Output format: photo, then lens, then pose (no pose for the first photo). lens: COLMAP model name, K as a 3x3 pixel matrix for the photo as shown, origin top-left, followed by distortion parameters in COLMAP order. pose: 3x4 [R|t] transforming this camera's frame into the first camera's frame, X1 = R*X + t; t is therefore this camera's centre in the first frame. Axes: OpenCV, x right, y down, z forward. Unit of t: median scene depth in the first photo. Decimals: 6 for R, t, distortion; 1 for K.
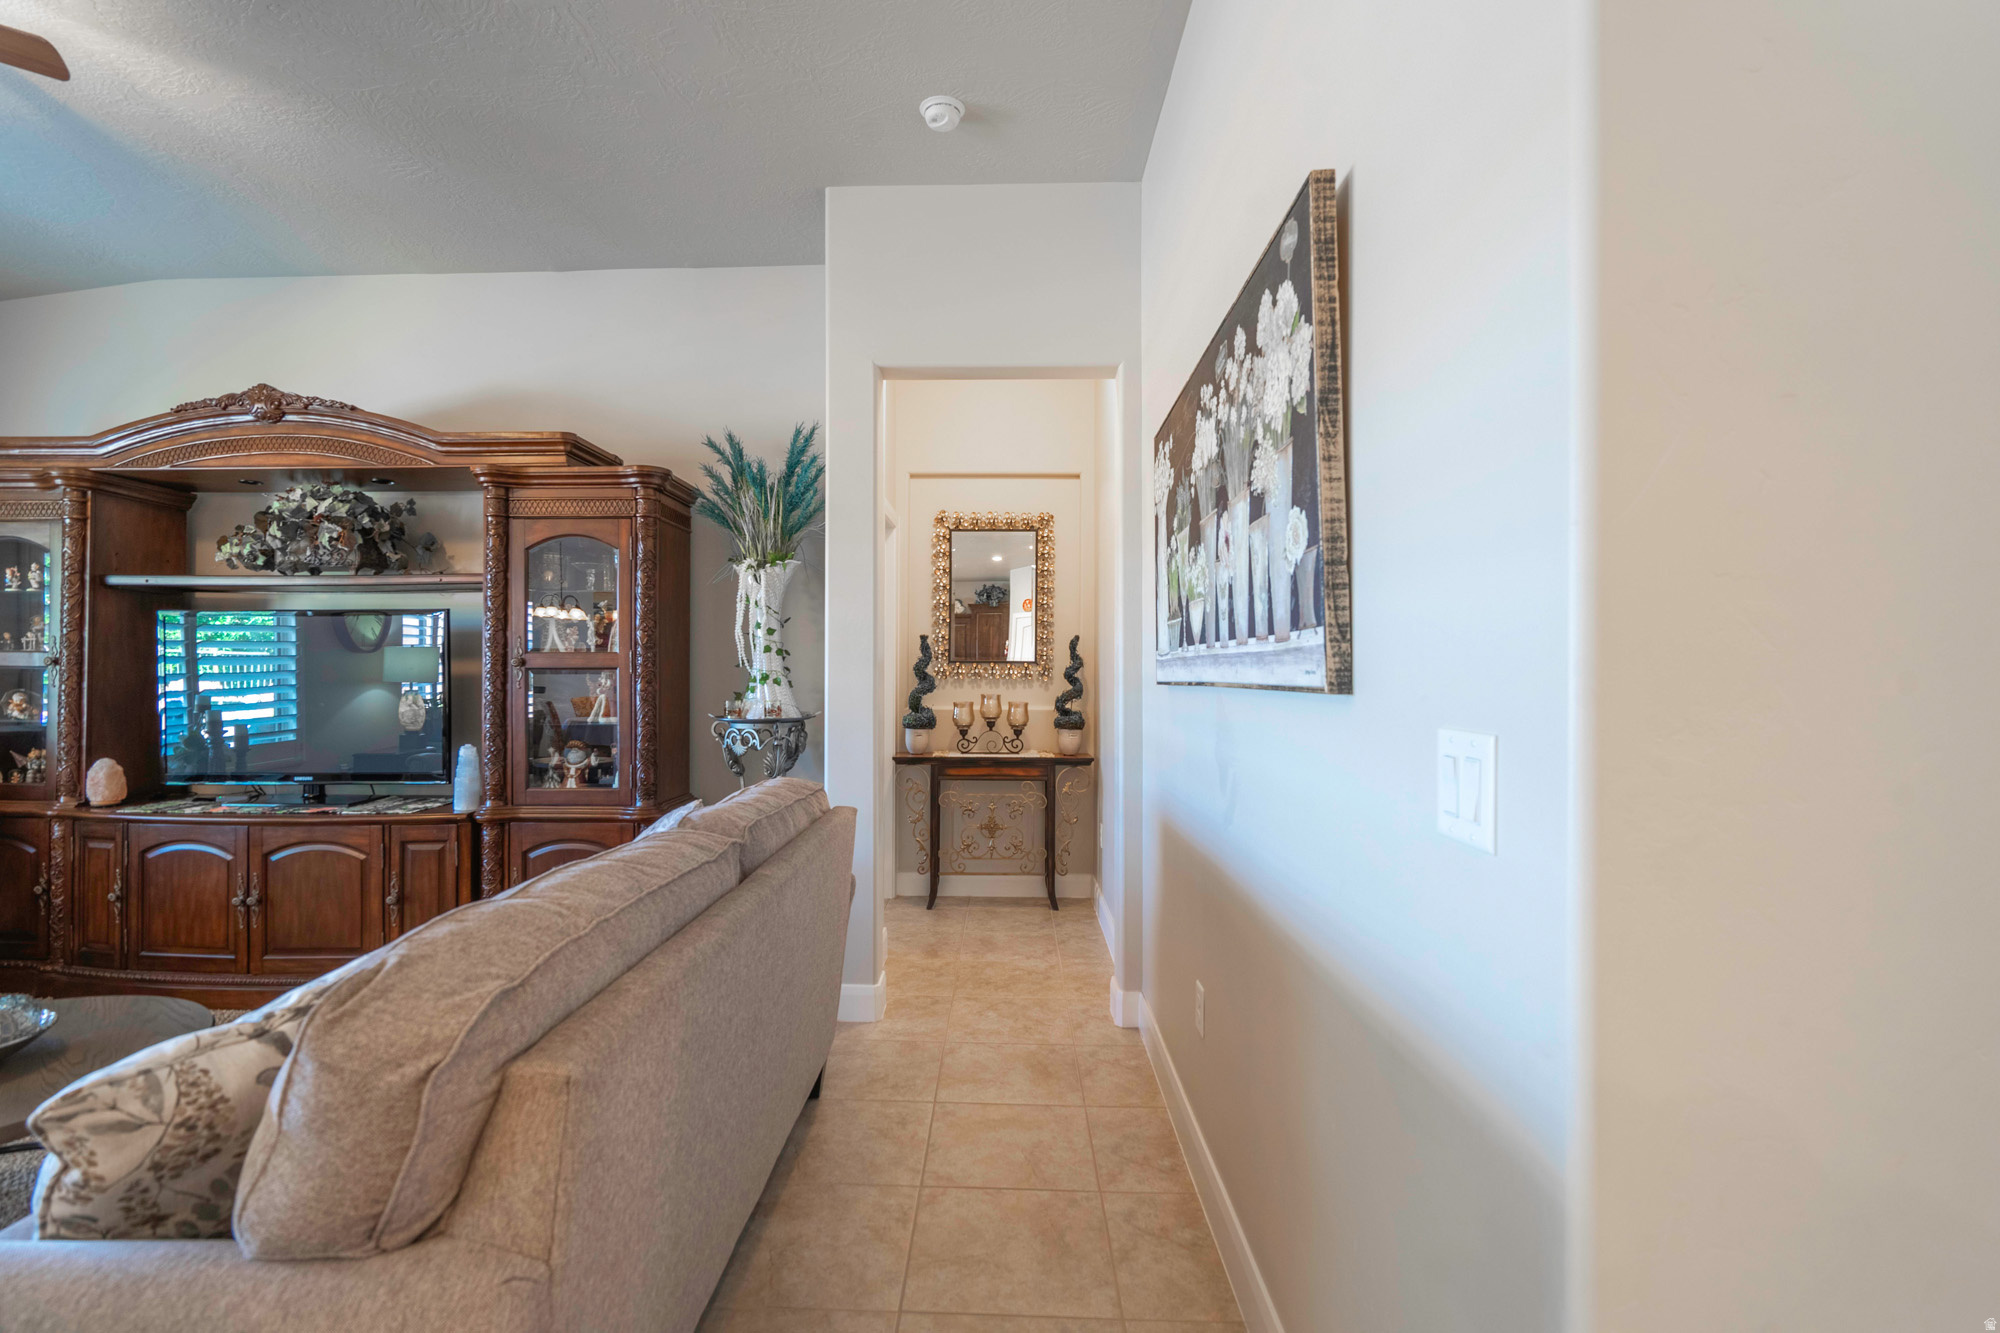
lens RADIAL K [[957.7, 0, 1008.7], [0, 957.7, 667.5], [0, 0, 1]] dist [0.001061, 0.001029]
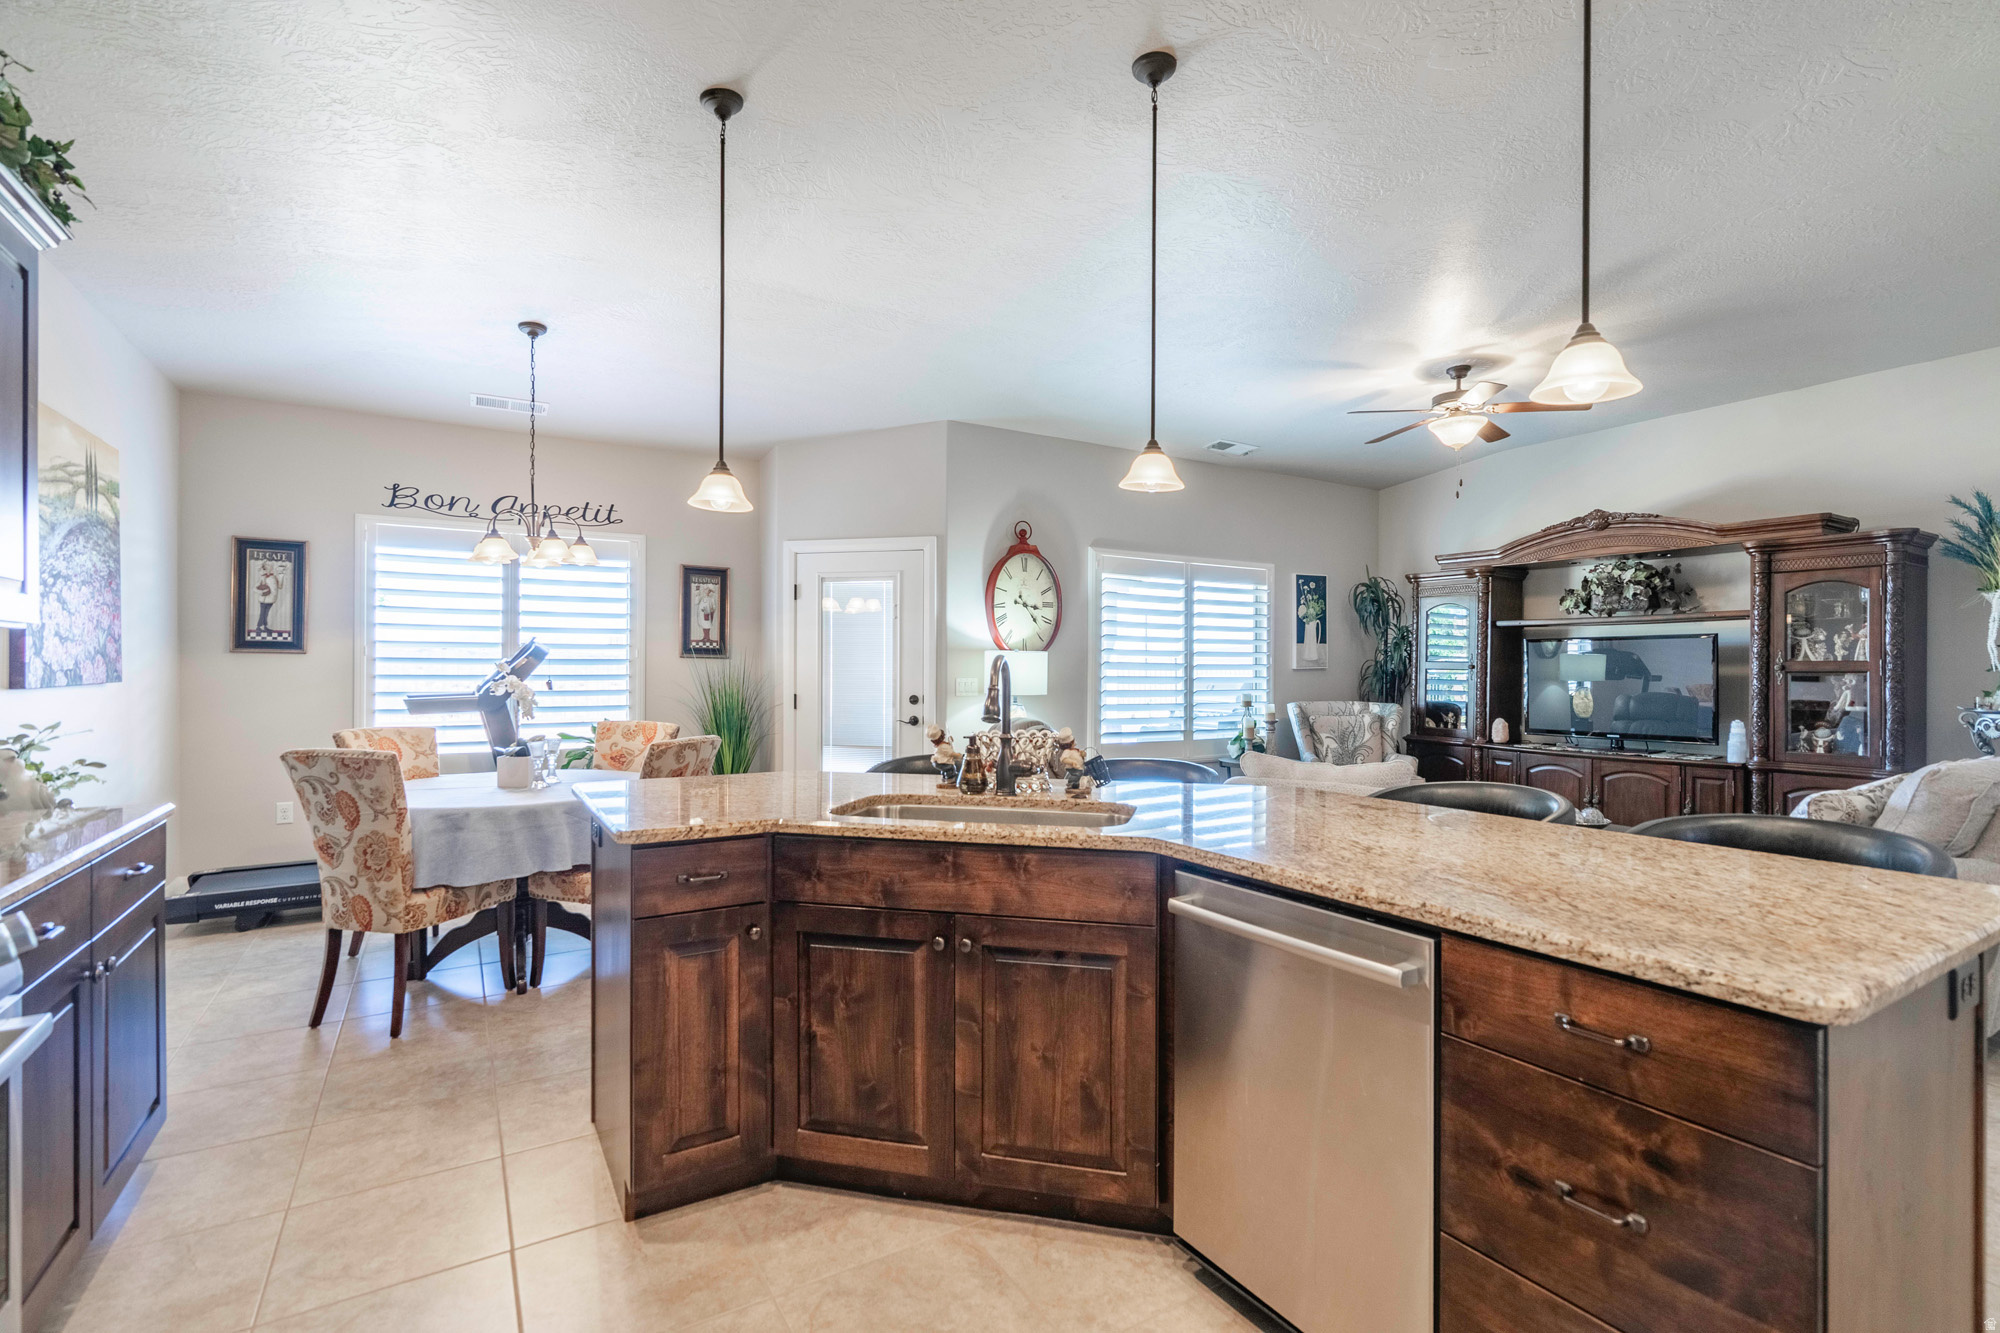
lens RADIAL K [[908.0, 0, 1000.0], [0, 908.0, 666.5], [0, 0, 1]] dist [0.002507, -0.000038]
pose [[0.524755, 0.000317, -0.851253, 0.066985], [-0.002182, 0.999997, -0.000973, -0.003061], [0.851250, 0.002368, 0.524754, -0.805949]]
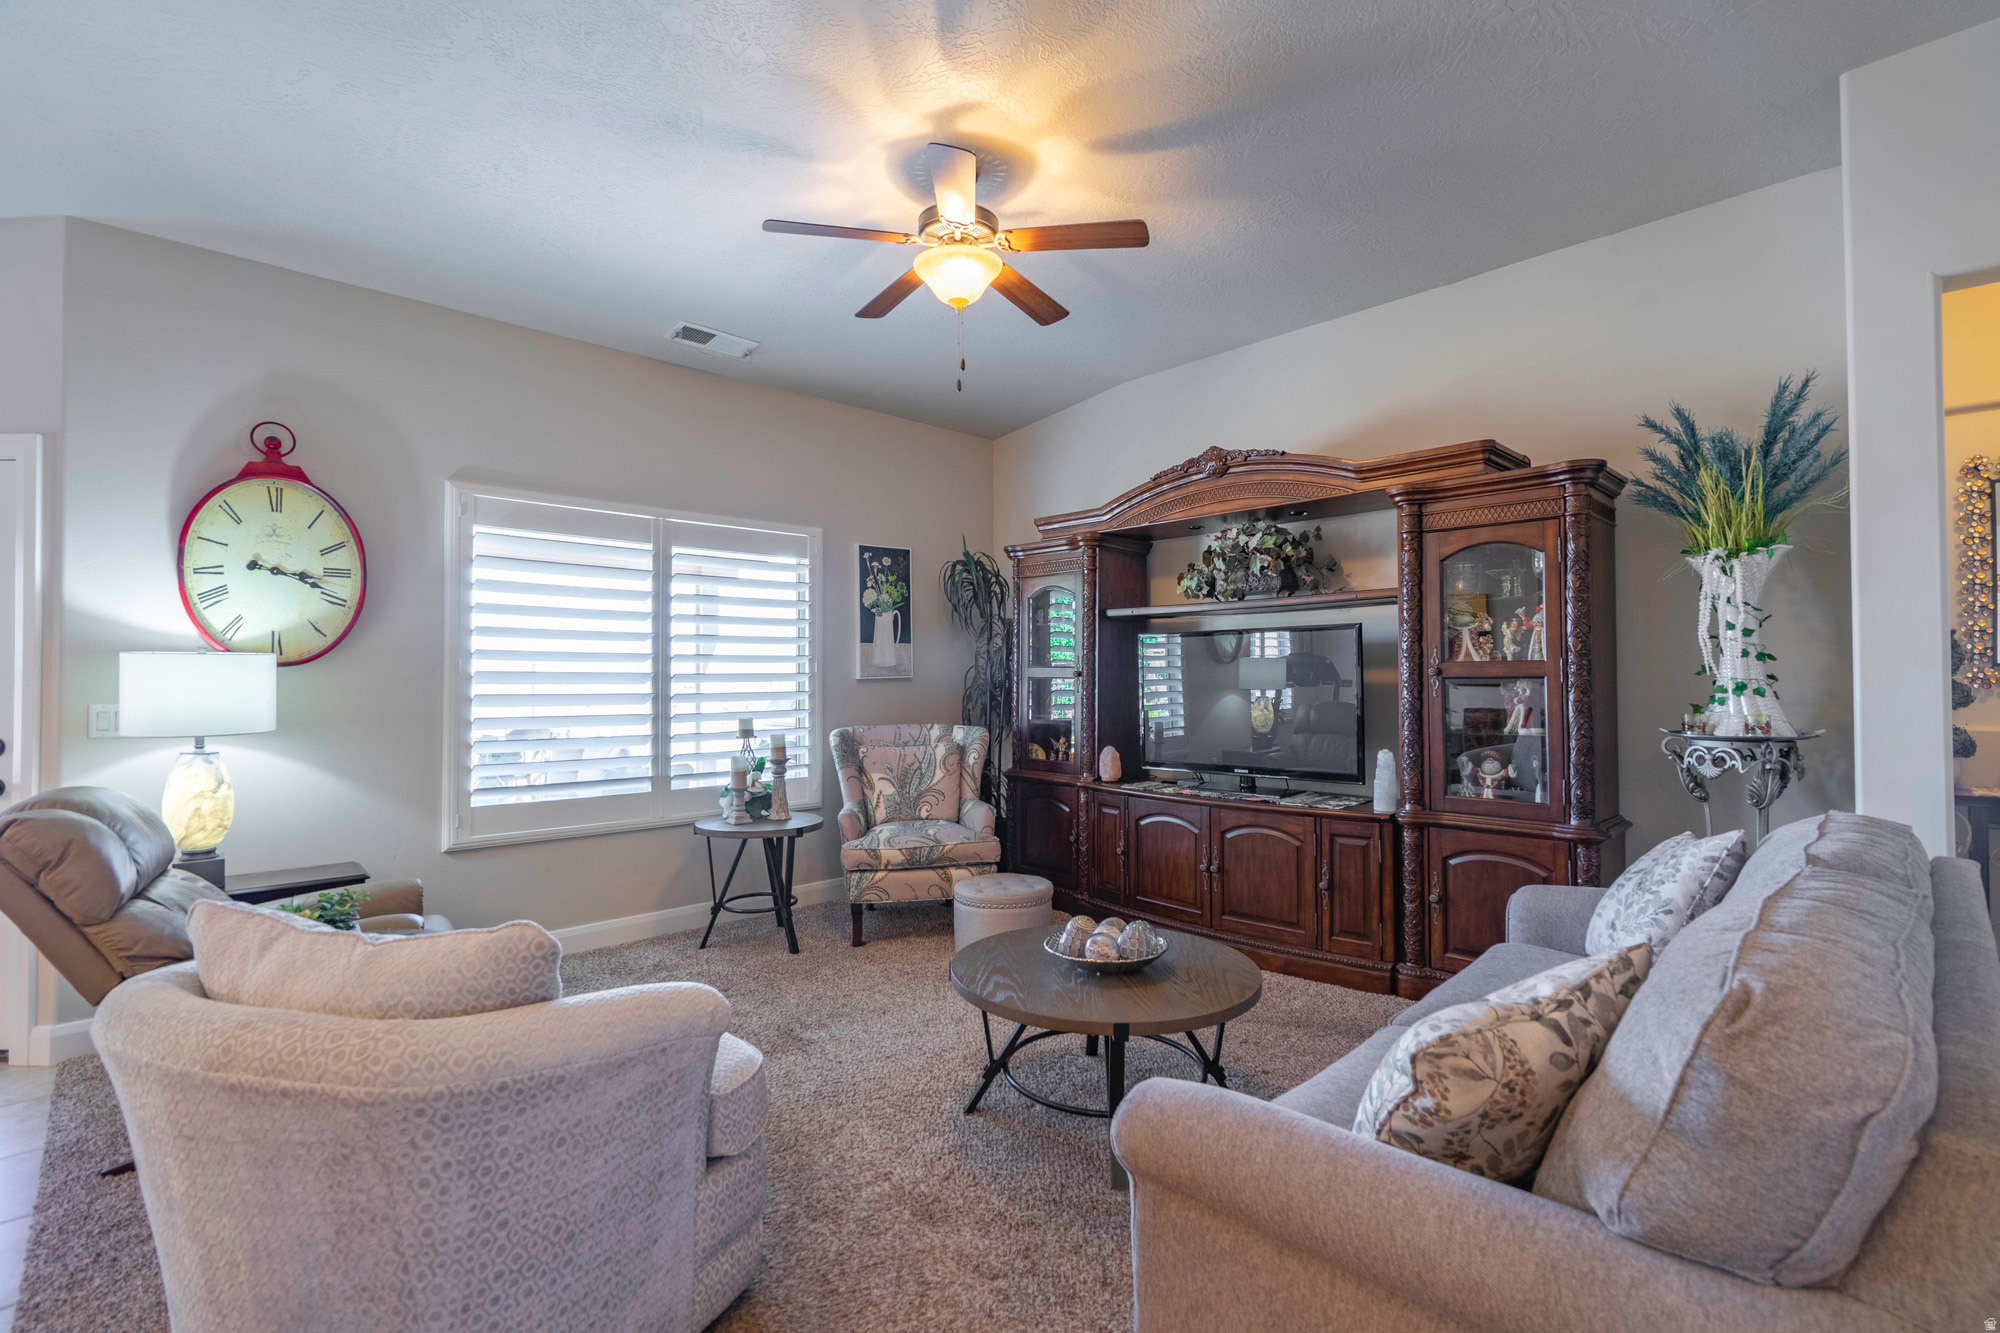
lens RADIAL K [[949.9, 0, 972.1], [0, 949.9, 659.9], [0, 0, 1]] dist [-0.001448, 0.001400]
pose [[0.697661, -0.017563, -0.716213, -0.128346], [0.007319, 0.999822, -0.017388, -0.003950], [0.716391, 0.006888, 0.697665, -0.065583]]
